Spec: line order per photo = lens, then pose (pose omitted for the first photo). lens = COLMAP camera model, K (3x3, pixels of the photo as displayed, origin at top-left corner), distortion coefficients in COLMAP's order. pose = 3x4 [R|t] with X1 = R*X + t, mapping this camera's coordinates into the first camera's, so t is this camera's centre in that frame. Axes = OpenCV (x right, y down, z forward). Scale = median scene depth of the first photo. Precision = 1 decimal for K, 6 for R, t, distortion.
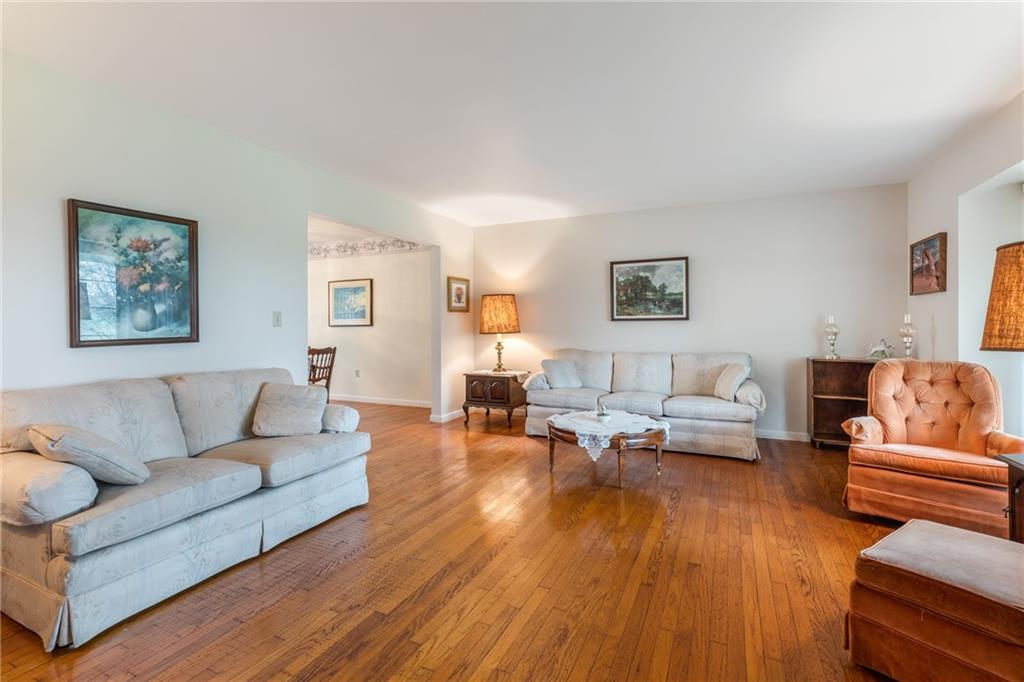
lens RADIAL K [[465.1, 0, 514.0], [0, 465.1, 328.8], [0, 0, 1]] dist [0.000414, -0.000035]
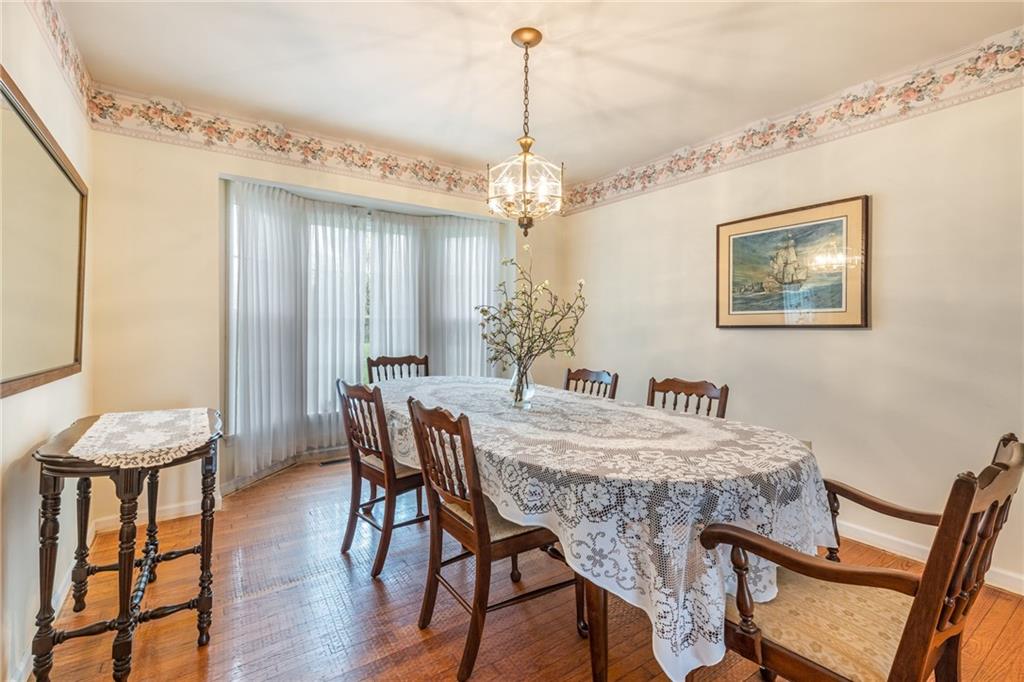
lens RADIAL K [[465.1, 0, 514.0], [0, 465.1, 328.8], [0, 0, 1]] dist [0.000414, -0.000035]
pose [[0.864329, 0.005116, -0.502900, -0.359351], [-0.005514, 0.999985, 0.000696, -0.004102], [0.502896, 0.002171, 0.864344, 0.553906]]
